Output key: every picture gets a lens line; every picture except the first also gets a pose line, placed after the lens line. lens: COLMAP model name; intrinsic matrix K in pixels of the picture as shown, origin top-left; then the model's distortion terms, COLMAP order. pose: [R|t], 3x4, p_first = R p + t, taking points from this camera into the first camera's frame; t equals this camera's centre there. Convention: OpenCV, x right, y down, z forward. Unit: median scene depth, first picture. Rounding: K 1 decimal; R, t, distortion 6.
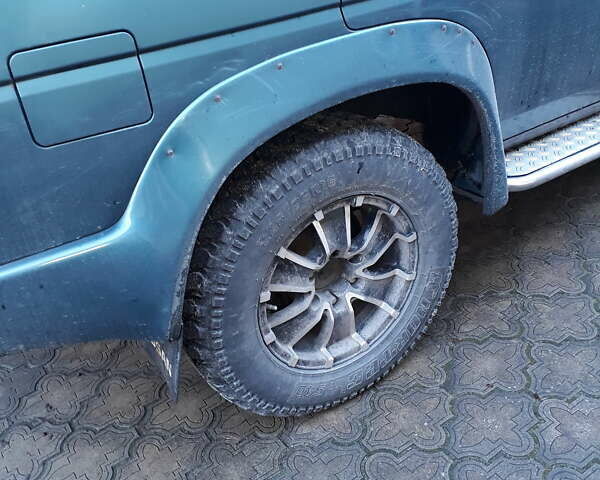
lens RADIAL K [[665.1, 0, 264.7], [0, 665.1, 239.8], [0, 0, 1]] dist [0.170574, -0.474385]
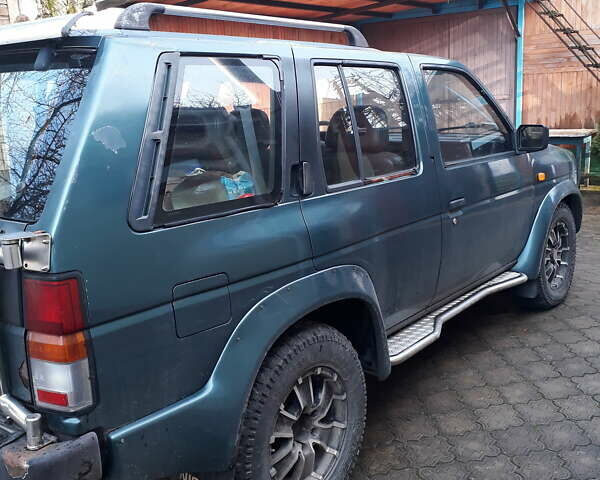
lens RADIAL K [[665.1, 0, 264.7], [0, 665.1, 239.8], [0, 0, 1]] dist [0.170574, -0.474385]
pose [[0.947031, -0.015817, 0.320754, -0.468375], [0.128218, 0.934349, -0.332493, 0.158067], [-0.294437, 0.356008, 0.886885, -0.477132]]
